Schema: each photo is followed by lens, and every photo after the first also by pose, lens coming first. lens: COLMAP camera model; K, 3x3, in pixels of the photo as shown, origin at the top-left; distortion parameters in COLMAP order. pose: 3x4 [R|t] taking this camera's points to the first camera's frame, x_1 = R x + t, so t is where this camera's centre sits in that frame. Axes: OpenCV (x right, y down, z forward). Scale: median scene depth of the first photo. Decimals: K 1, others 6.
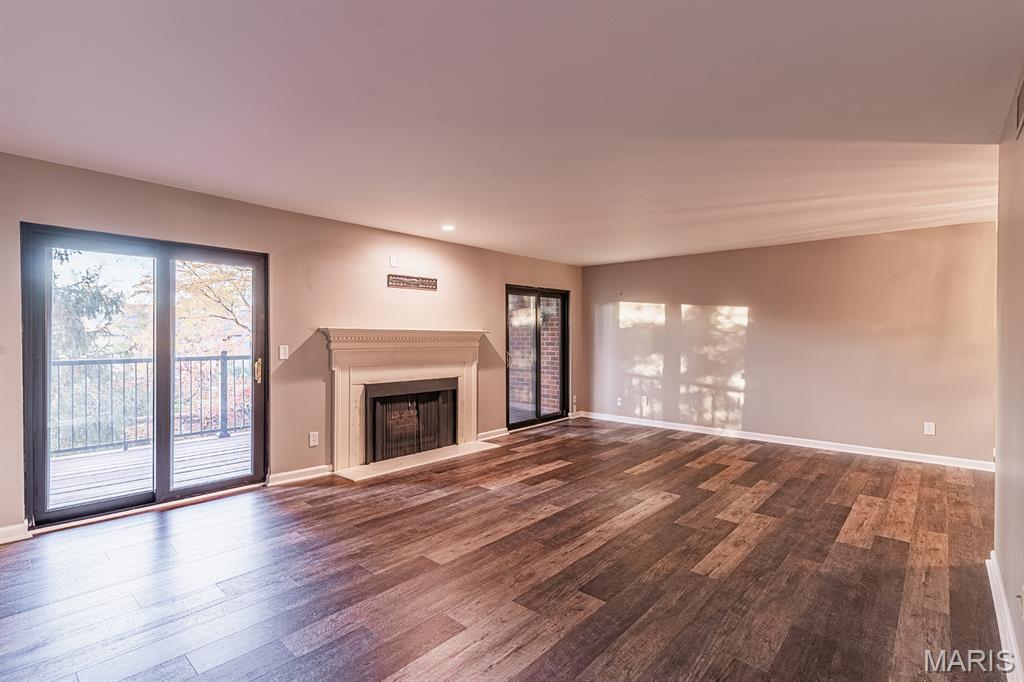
lens RADIAL K [[494.2, 0, 512.3], [0, 494.2, 339.3], [0, 0, 1]] dist [0.001569, 0.000403]
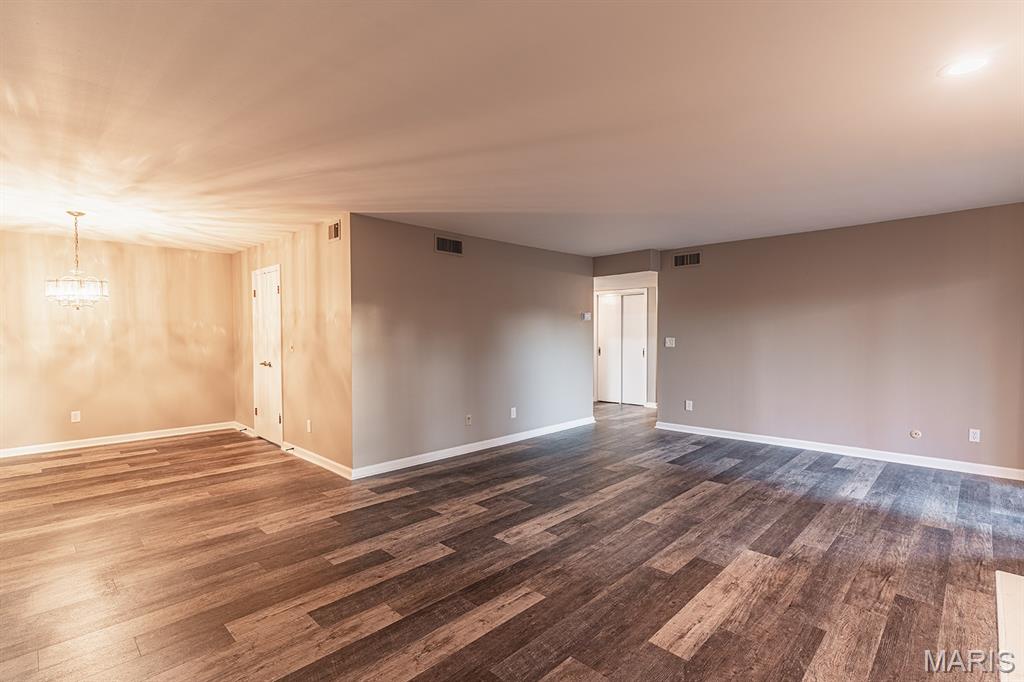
lens RADIAL K [[494.2, 0, 511.4], [0, 494.2, 339.1], [0, 0, 1]] dist [0.001569, 0.000403]
pose [[-0.998915, 0.000402, 0.046579, 0.294221], [0.001560, 0.999691, 0.024826, -0.020720], [-0.046554, 0.024872, -0.998606, 1.900825]]
